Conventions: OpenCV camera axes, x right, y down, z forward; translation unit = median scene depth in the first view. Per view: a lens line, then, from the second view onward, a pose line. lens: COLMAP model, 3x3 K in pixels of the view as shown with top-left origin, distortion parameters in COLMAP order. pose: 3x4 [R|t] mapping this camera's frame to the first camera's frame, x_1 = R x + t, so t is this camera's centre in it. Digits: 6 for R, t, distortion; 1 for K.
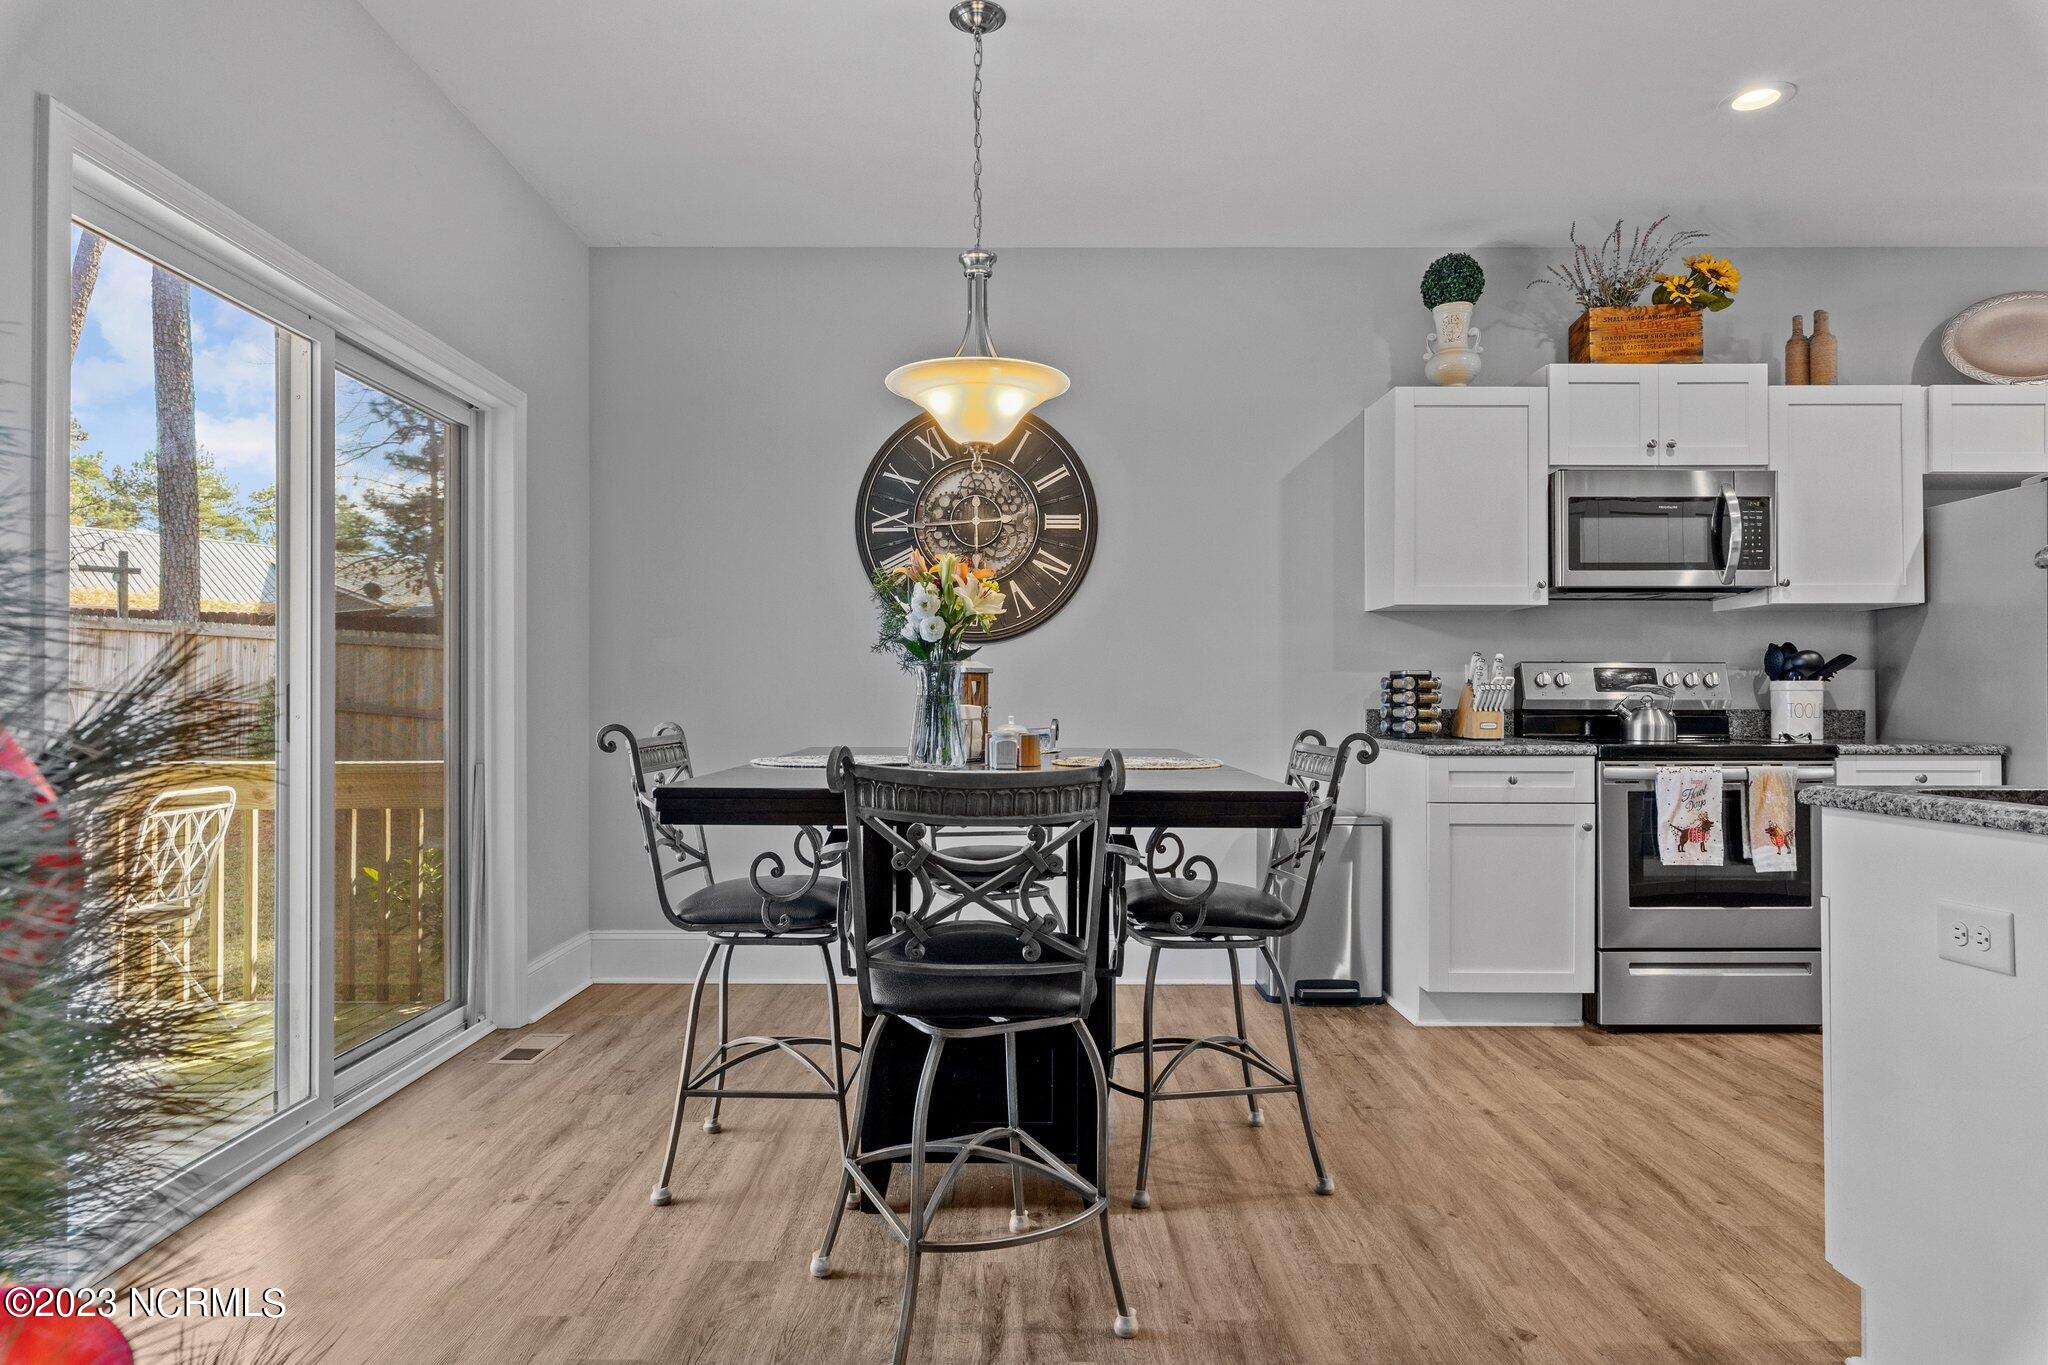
lens RADIAL K [[1179.2, 0, 1010.7], [0, 1179.2, 689.1], [0, 0, 1]] dist [0.009161, 0.001034]
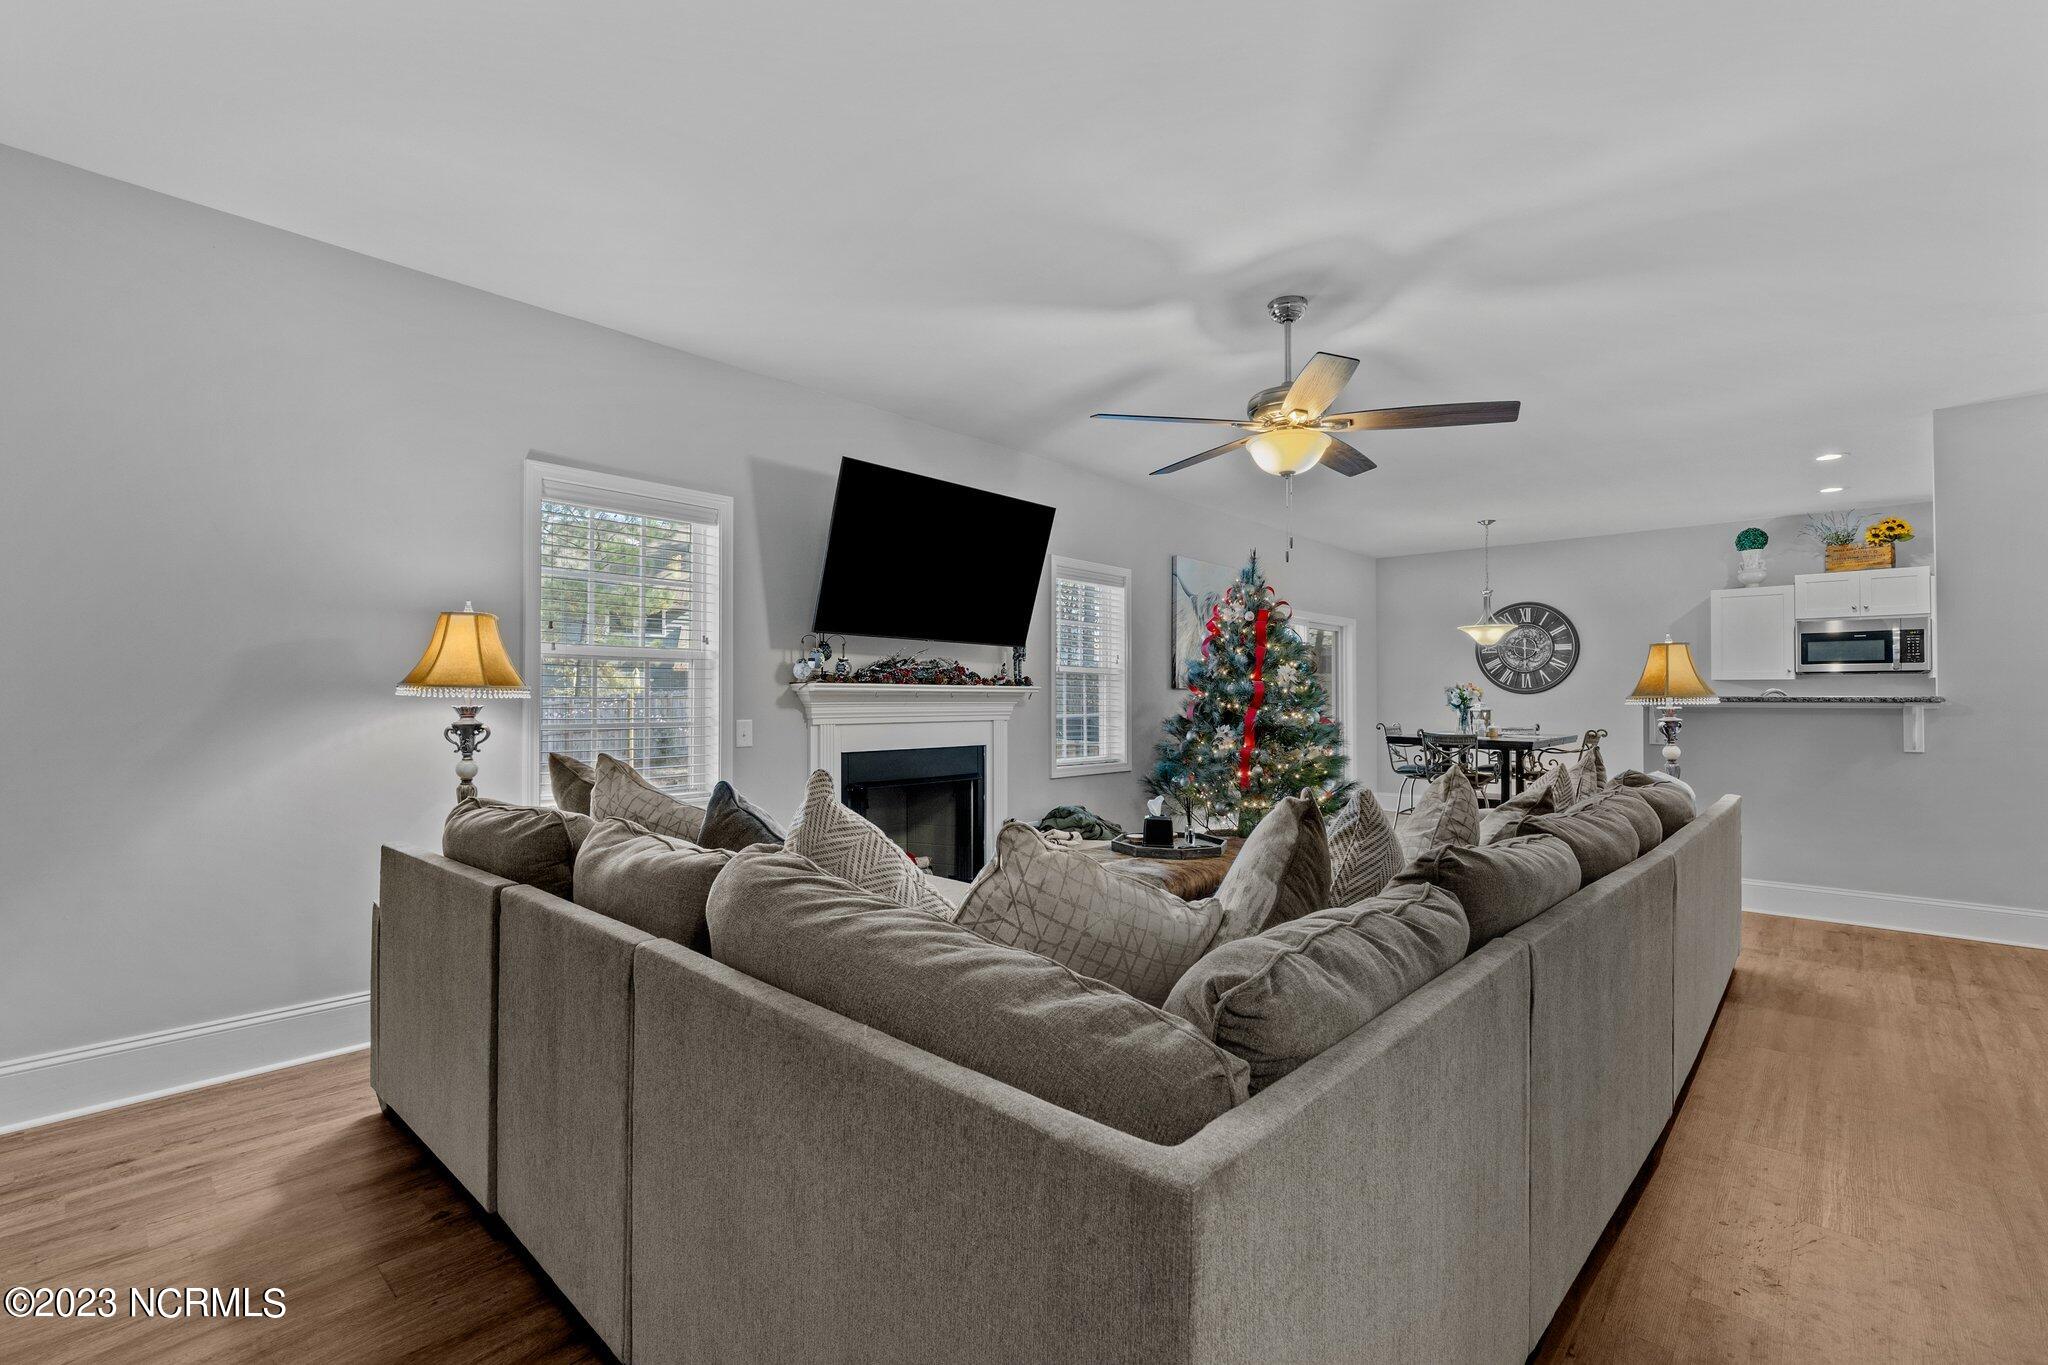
lens RADIAL K [[901.4, 0, 1006.9], [0, 901.4, 691.6], [0, 0, 1]] dist [0.001335, 0.000491]
pose [[0.733436, -0.001085, -0.679758, 0.523479], [0.002449, 0.999996, 0.001047, -0.052496], [0.679755, -0.002432, 0.733436, -1.352413]]
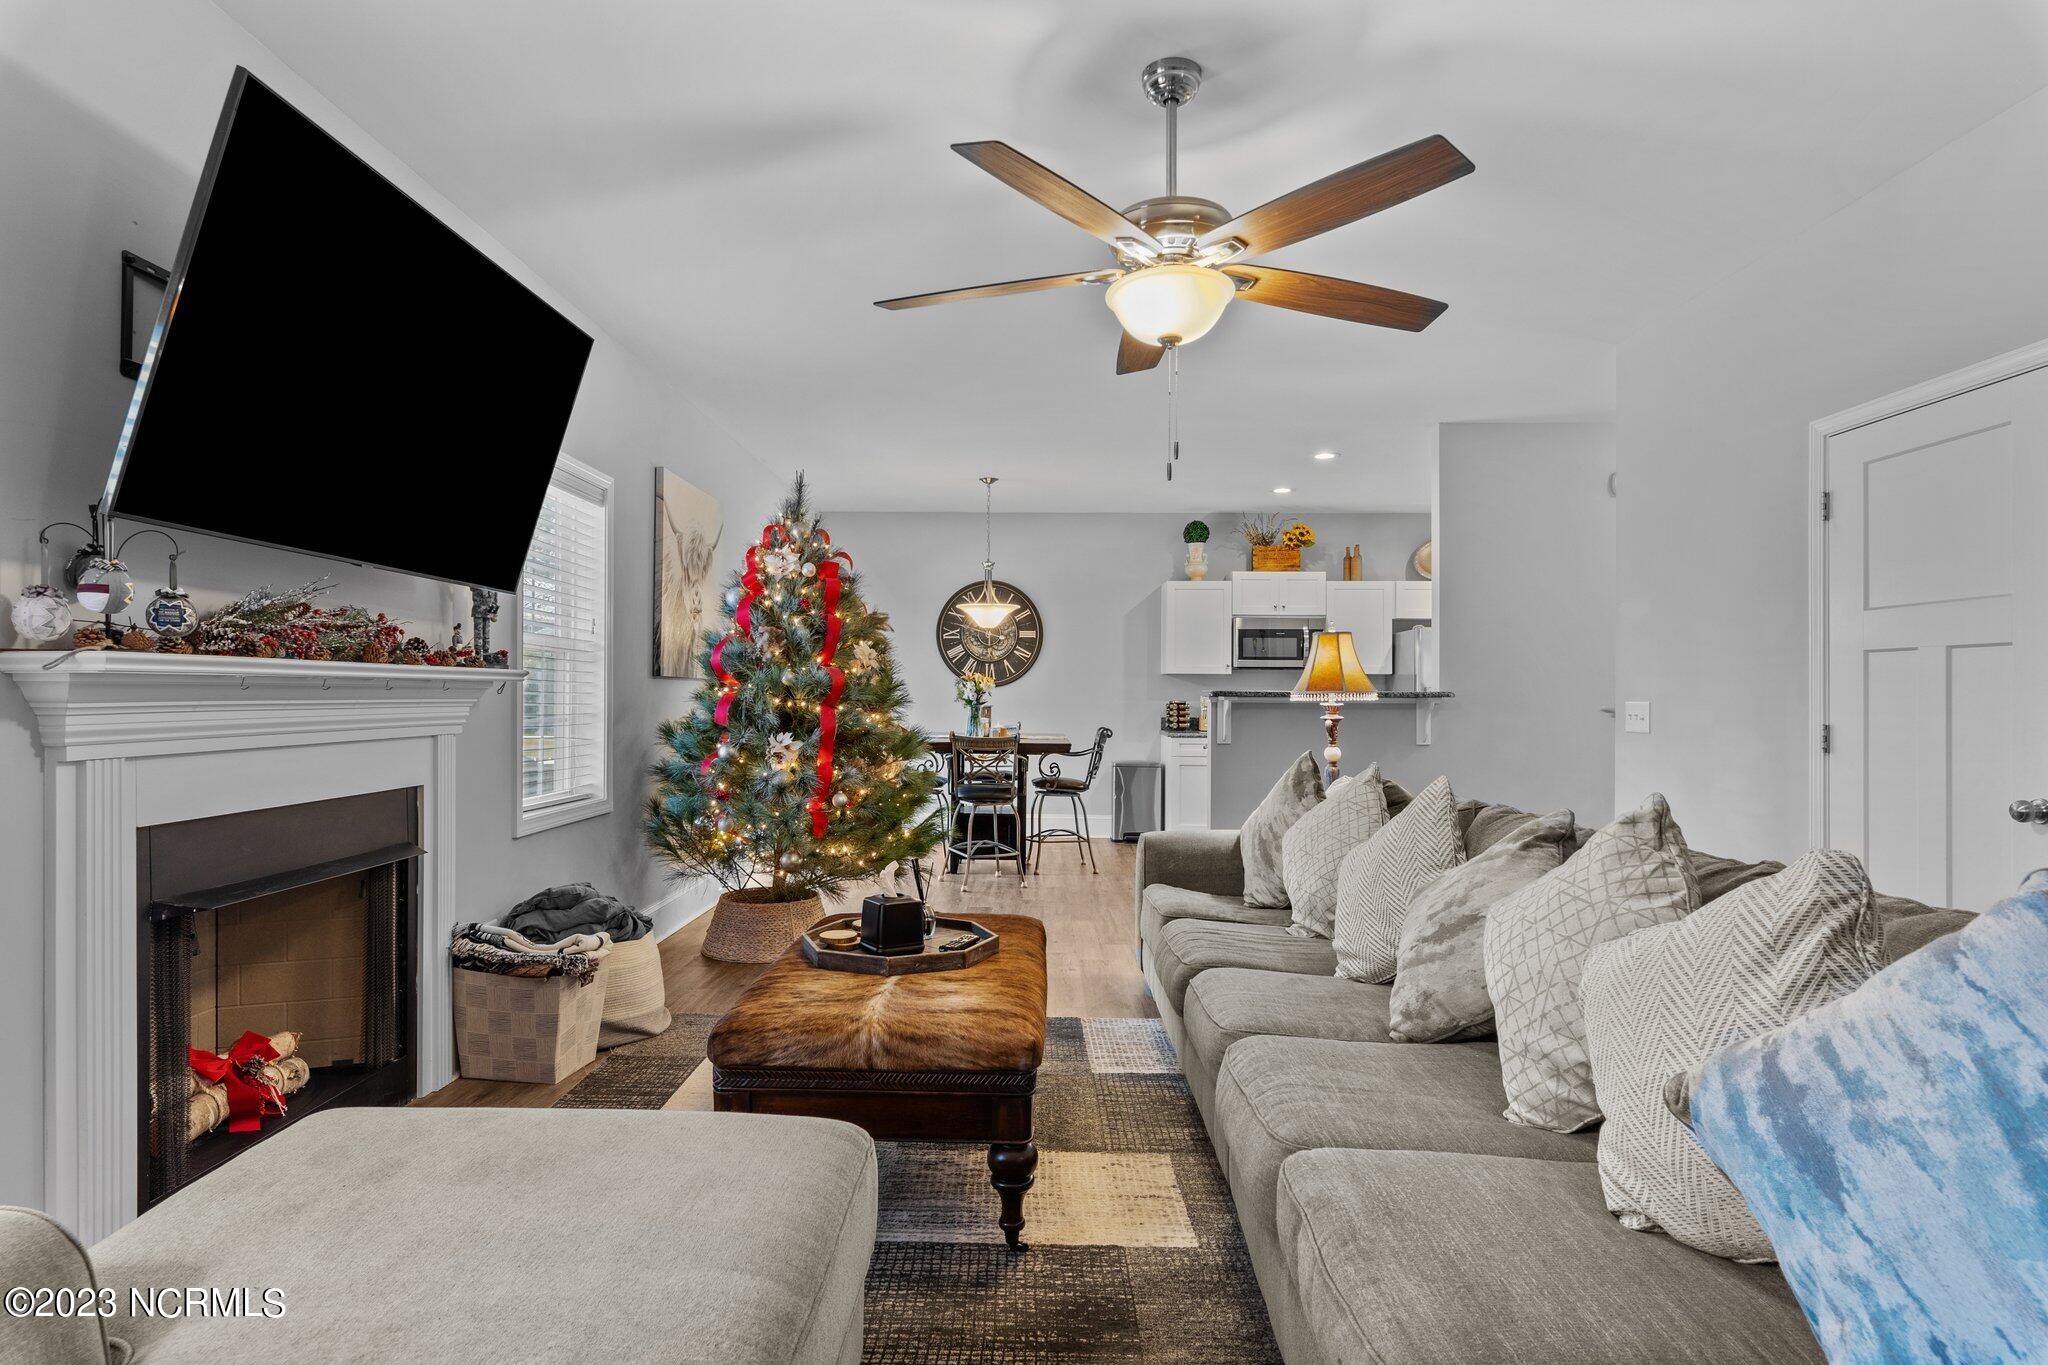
lens RADIAL K [[1112.1, 0, 1018.6], [0, 1112.1, 687.2], [0, 0, 1]] dist [-0.000369, -0.001134]
pose [[0.999914, 0.006165, -0.011589, 0.055877], [-0.006122, 0.999974, 0.003798, -0.050592], [0.011612, -0.003726, 0.999926, -1.217945]]
